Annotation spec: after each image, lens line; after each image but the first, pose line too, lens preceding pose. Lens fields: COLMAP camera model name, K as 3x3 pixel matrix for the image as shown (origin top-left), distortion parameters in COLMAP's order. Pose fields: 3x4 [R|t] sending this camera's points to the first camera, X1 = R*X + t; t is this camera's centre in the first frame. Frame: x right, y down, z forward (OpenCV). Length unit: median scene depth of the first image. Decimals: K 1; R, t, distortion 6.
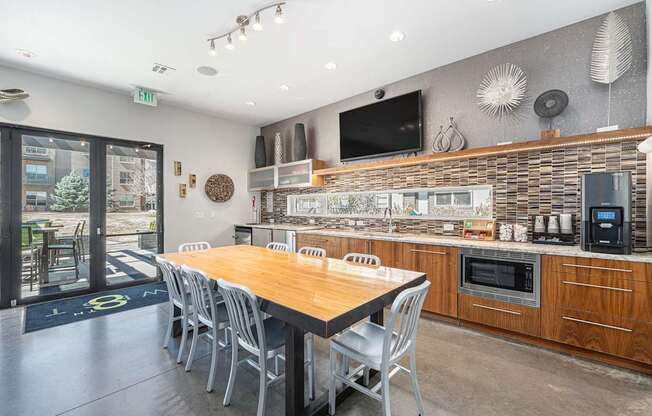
lens RADIAL K [[269.0, 0, 326.0], [0, 269.0, 208.0], [0, 0, 1]] dist [-0.001463, 0.000145]
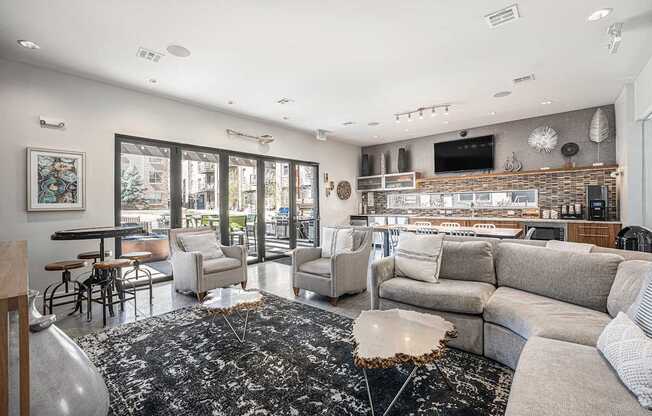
lens RADIAL K [[316.8, 0, 285.5], [0, 316.8, 205.1], [0, 0, 1]] dist [0.015903, -0.000540]
pose [[0.998738, -0.007054, 0.049735, -1.123766], [0.007167, 0.999972, -0.002103, 0.013834], [-0.049719, 0.002456, 0.998760, -1.028254]]
